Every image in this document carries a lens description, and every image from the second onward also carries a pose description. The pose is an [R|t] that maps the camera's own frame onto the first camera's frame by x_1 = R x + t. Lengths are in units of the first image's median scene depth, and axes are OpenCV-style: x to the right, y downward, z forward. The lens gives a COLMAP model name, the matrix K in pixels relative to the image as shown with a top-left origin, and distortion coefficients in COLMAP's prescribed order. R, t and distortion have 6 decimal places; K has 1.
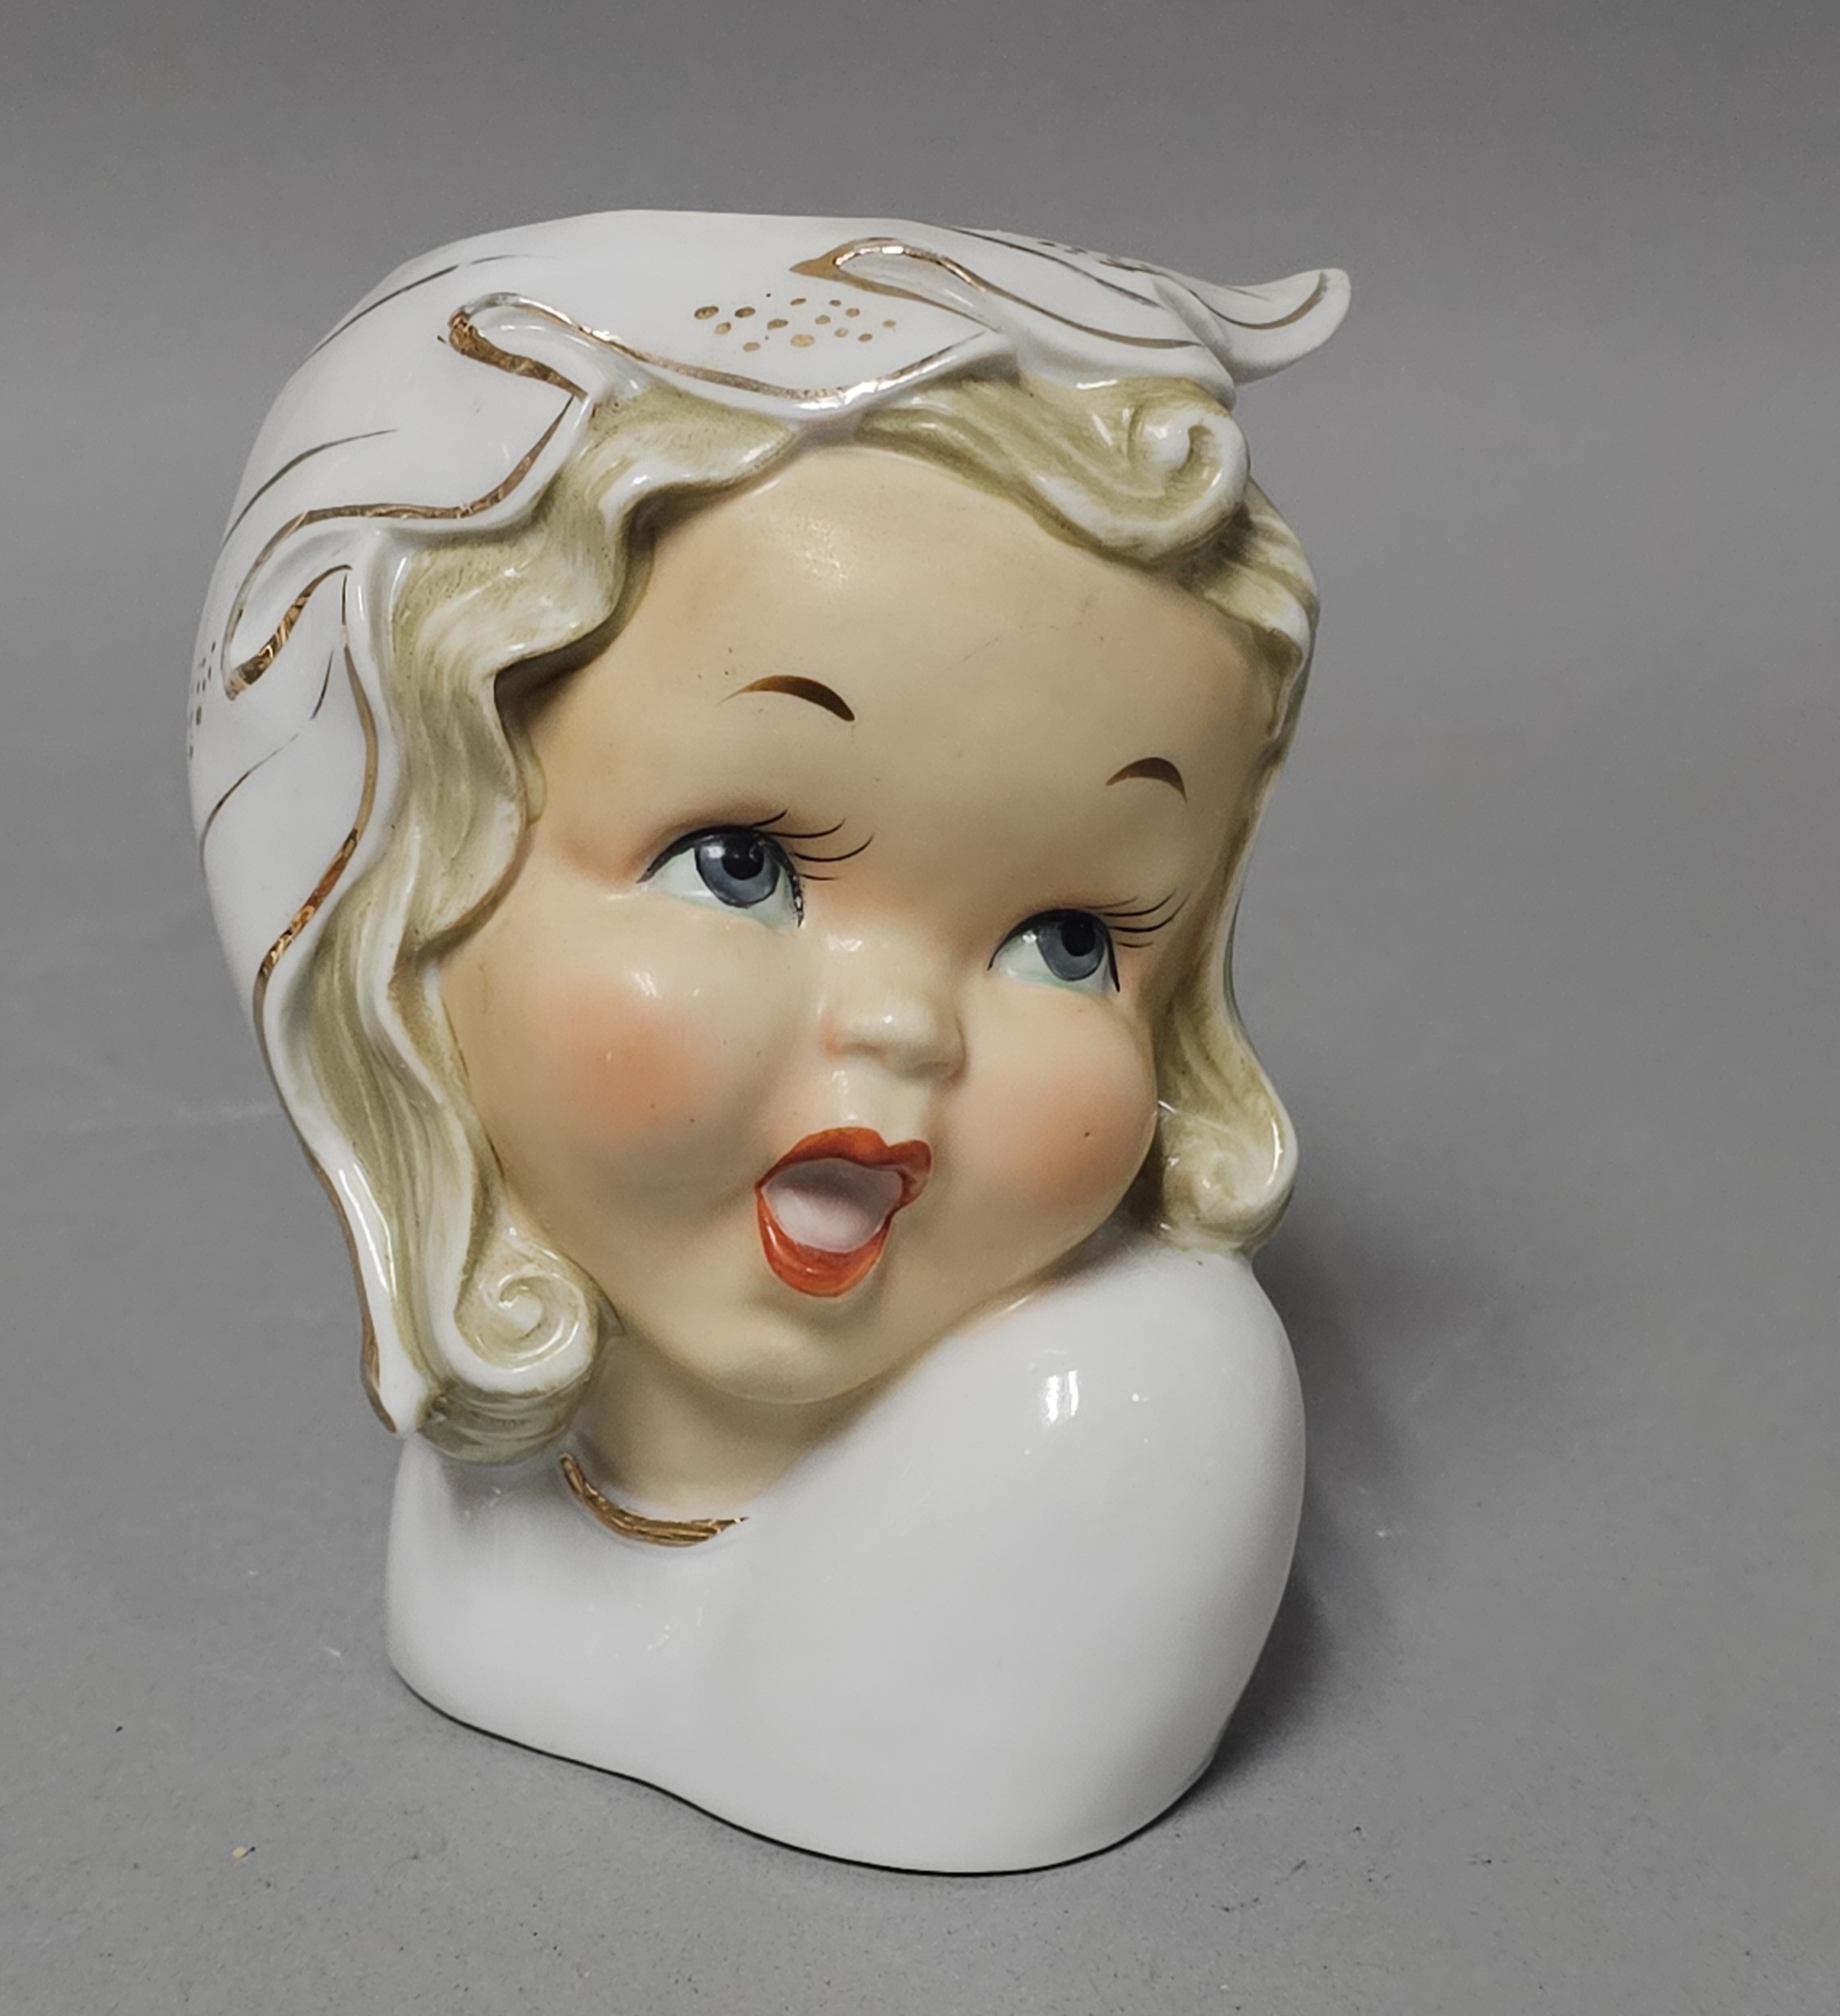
lens RADIAL K [[1571.2, 0, 897.4], [0, 1571.2, 997.3], [0, 0, 1]] dist [0.018938, -0.012098]
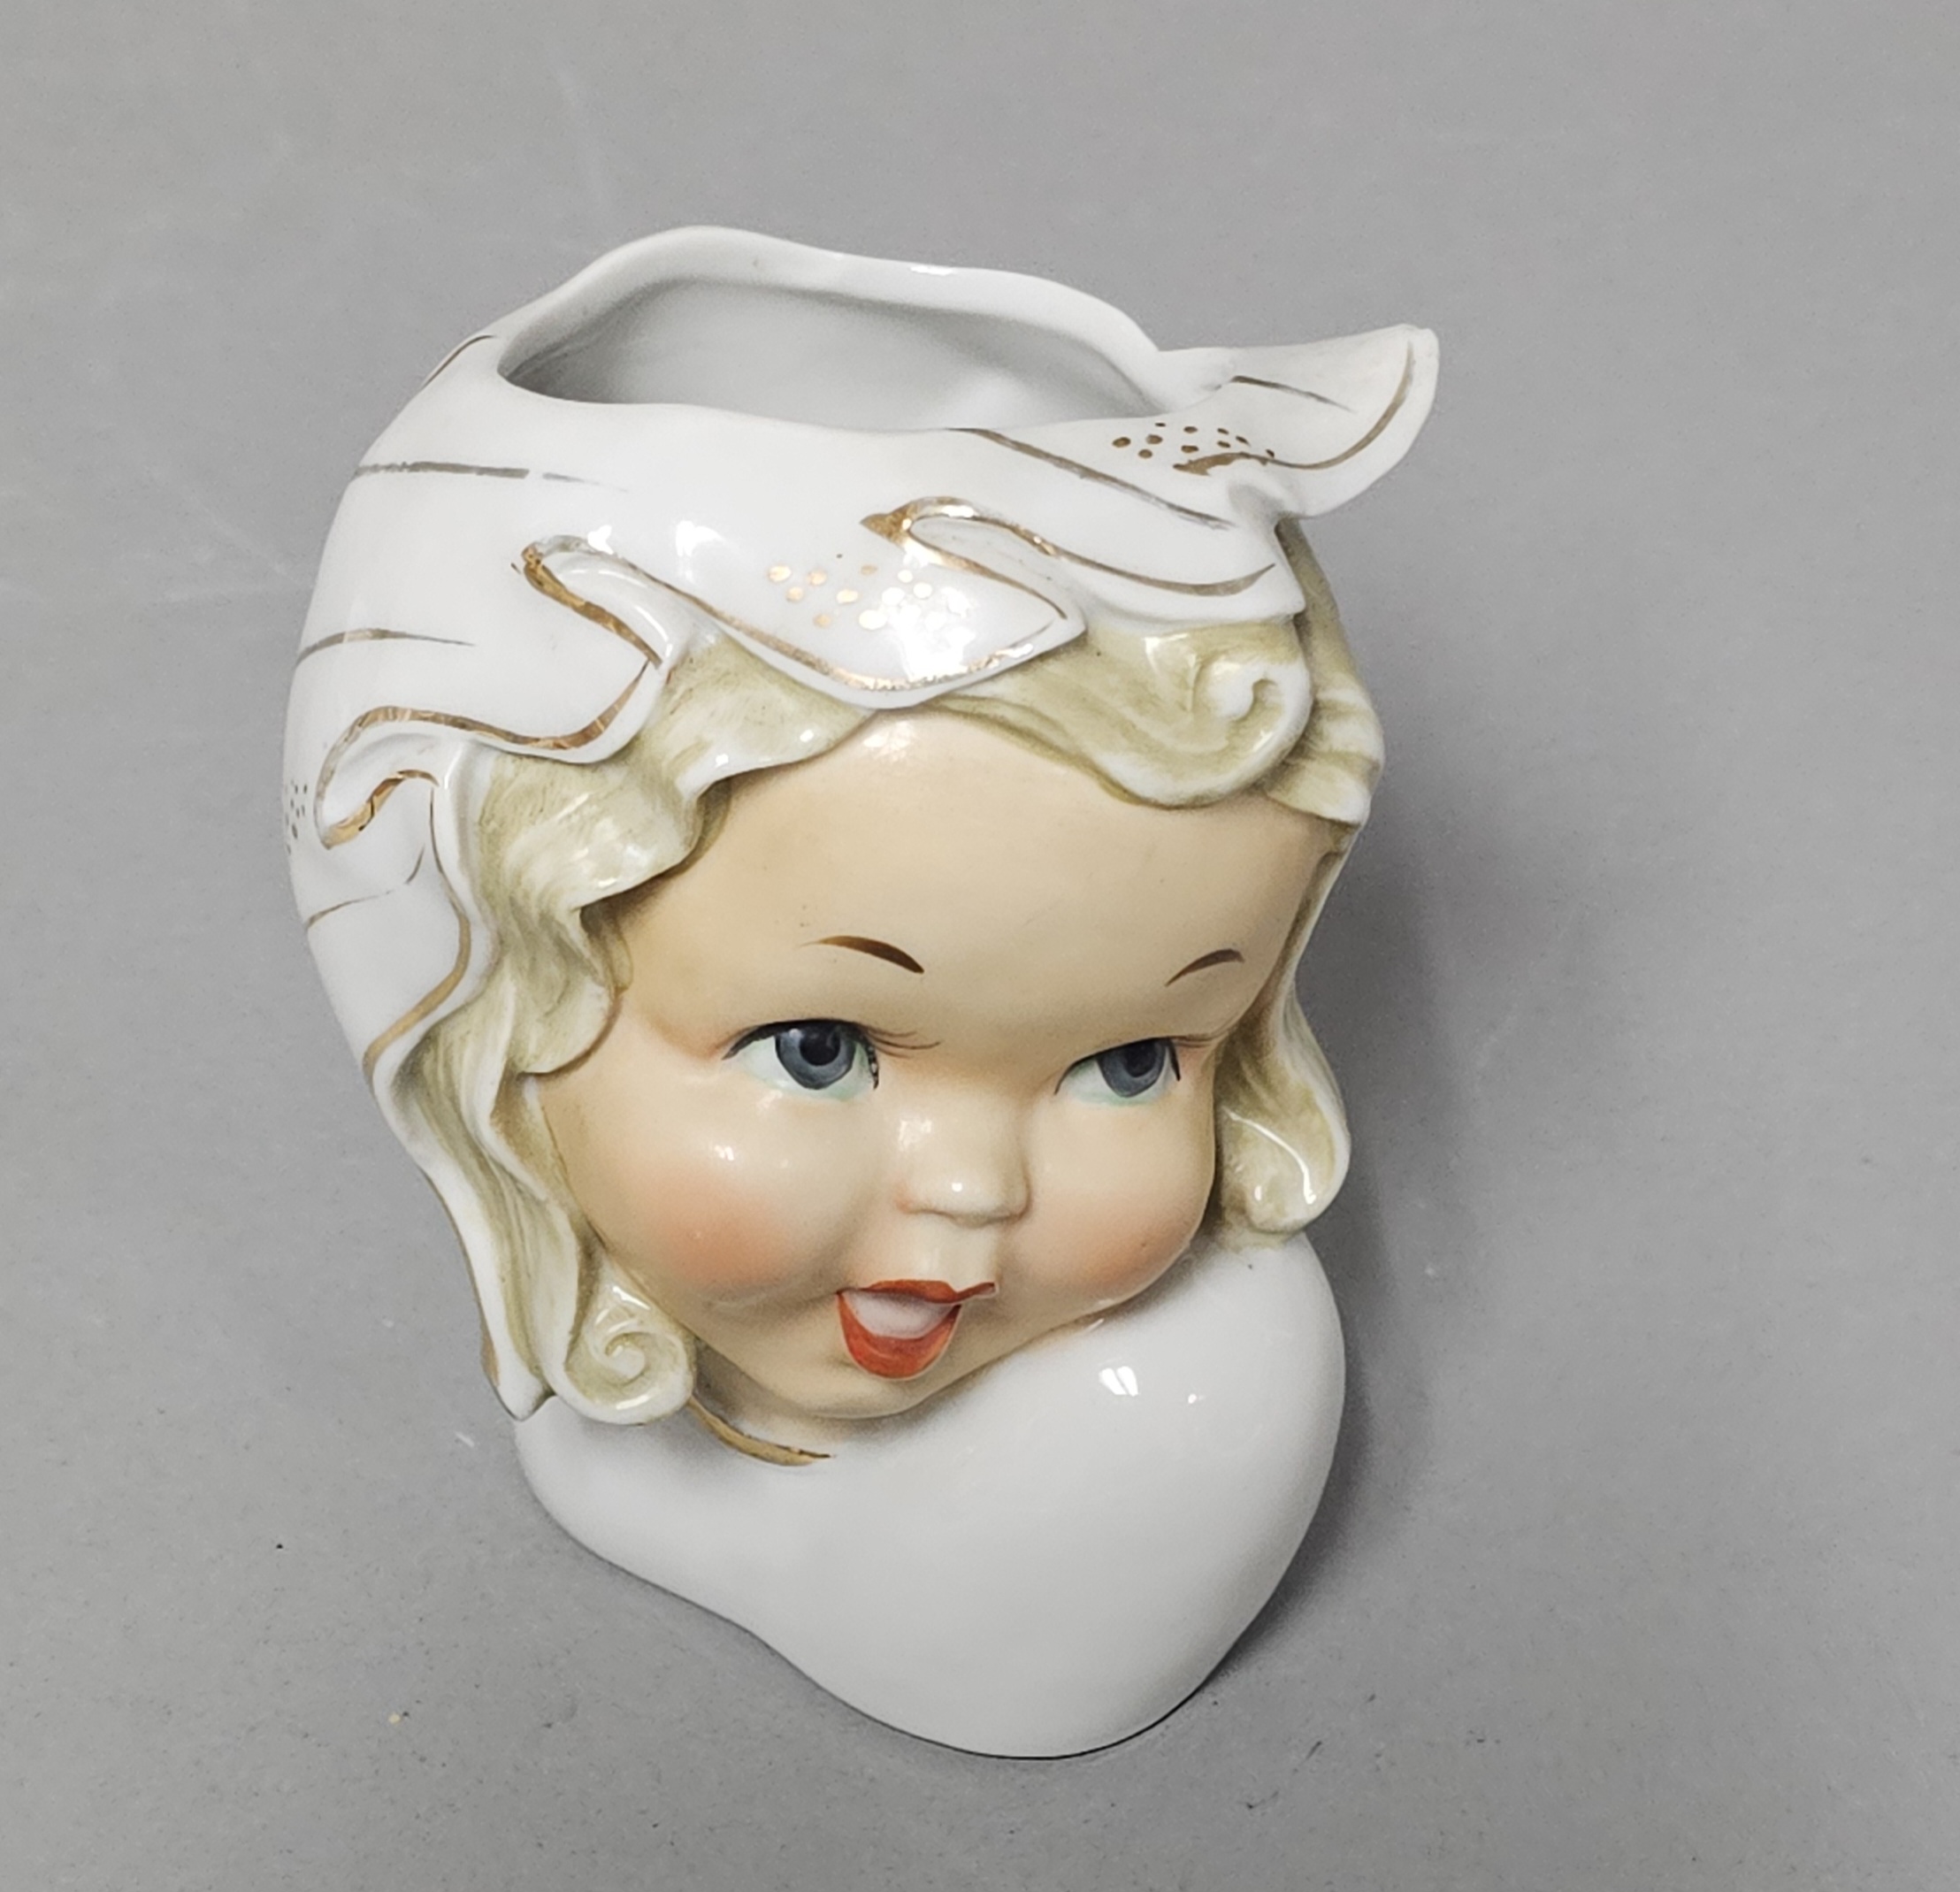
lens RADIAL K [[1542.4, 0, 995.7], [0, 1542.4, 950.3], [0, 0, 1]] dist [-0.000103, 0.008572]
pose [[0.999947, 0.009284, 0.004532, 0.013753], [-0.009929, 0.984802, 0.173396, -0.319504], [-0.002854, -0.173432, 0.984842, -0.011404]]
